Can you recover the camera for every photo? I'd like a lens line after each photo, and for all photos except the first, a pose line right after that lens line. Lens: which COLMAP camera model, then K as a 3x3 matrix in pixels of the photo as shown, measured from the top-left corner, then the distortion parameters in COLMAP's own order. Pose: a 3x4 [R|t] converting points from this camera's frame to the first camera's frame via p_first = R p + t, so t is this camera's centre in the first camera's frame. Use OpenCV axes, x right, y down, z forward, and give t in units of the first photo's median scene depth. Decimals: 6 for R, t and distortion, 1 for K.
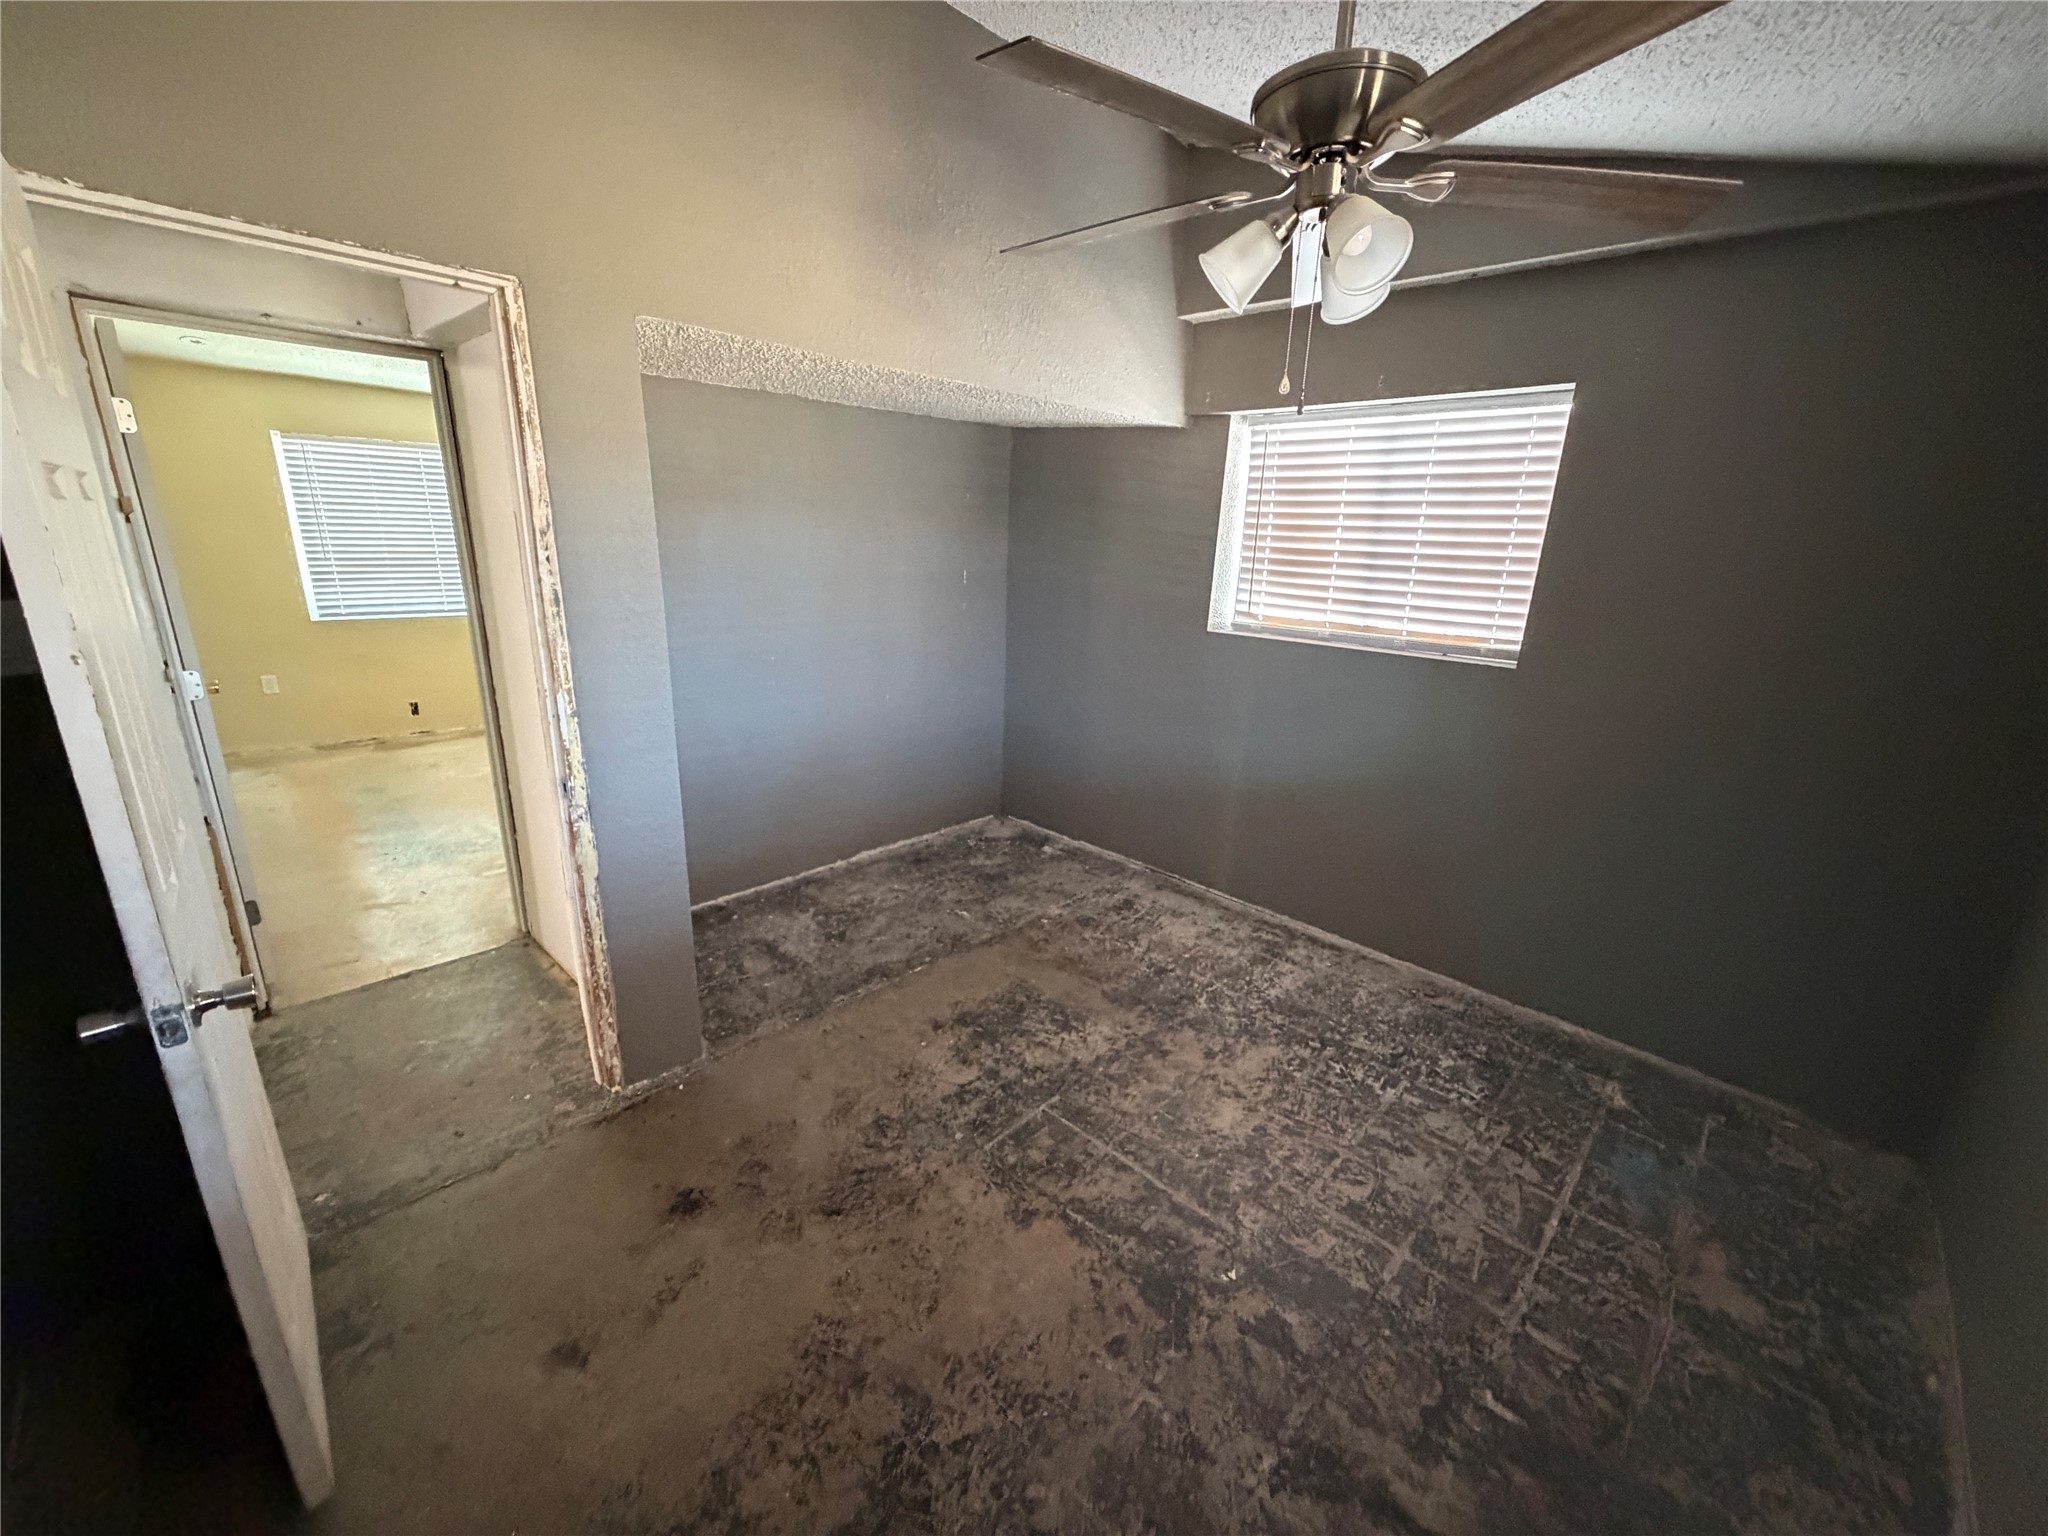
lens RADIAL K [[814.4, 0, 1020.1], [0, 814.4, 773.8], [0, 0, 1]] dist [0.000313, 0.000171]
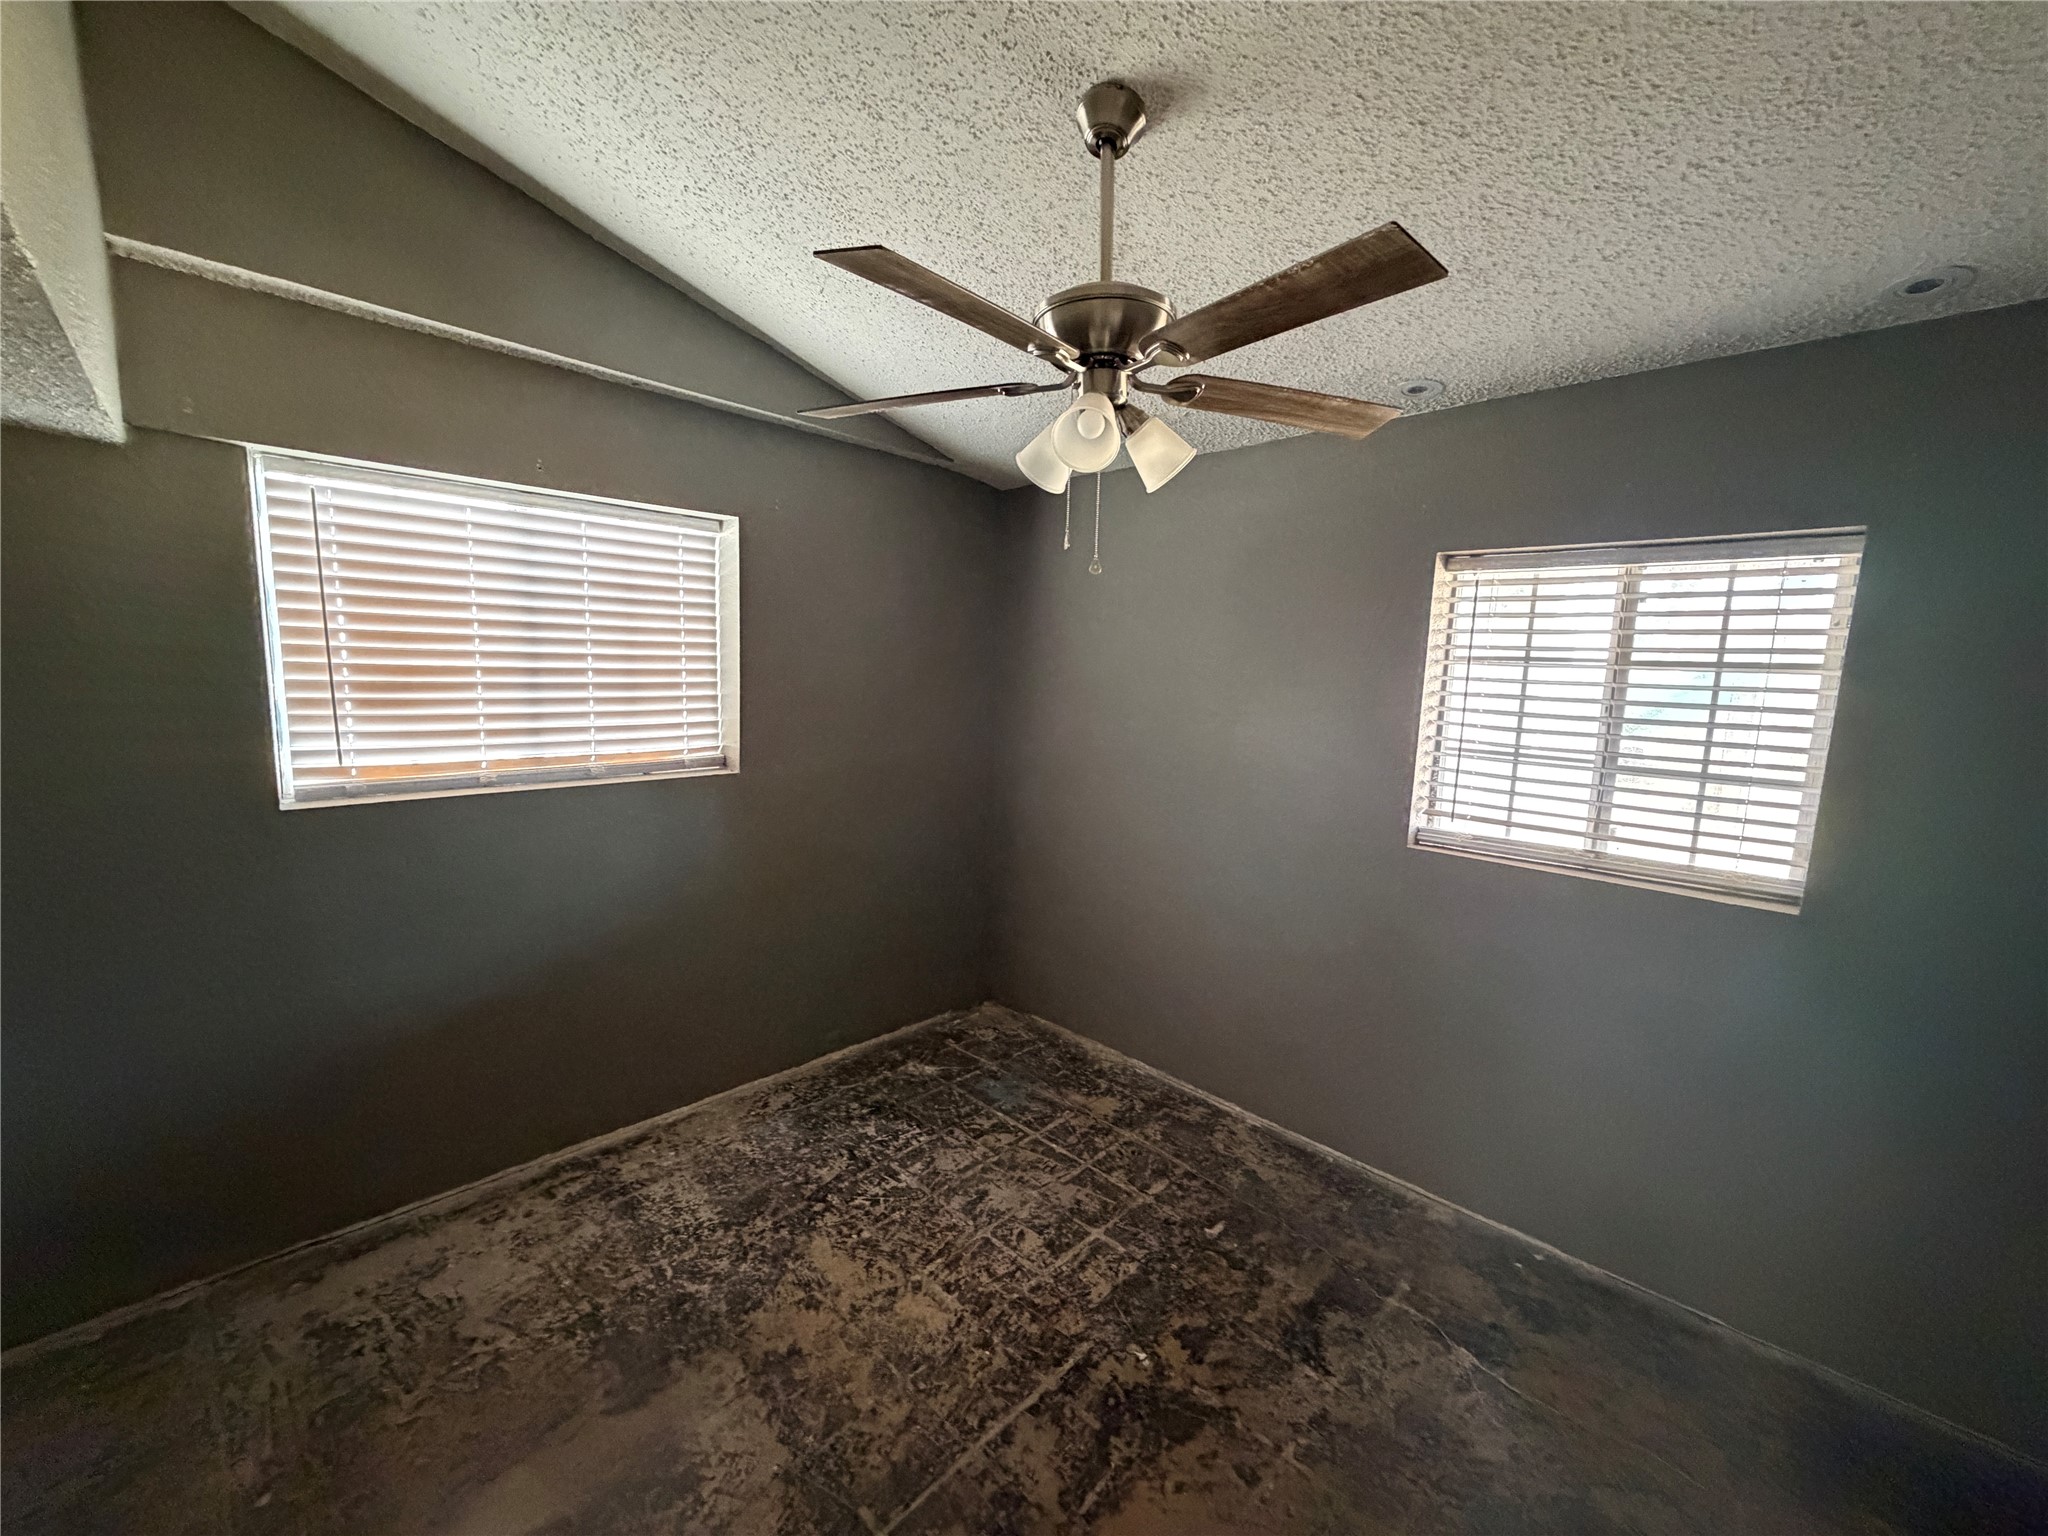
lens RADIAL K [[814.4, 0, 1020.1], [0, 814.4, 773.8], [0, 0, 1]] dist [0.000313, 0.000171]
pose [[0.003642, -0.172964, 0.984921, -0.464322], [0.255567, 0.952381, 0.166304, -0.228678], [-0.966785, 0.251107, 0.047672, 0.651461]]
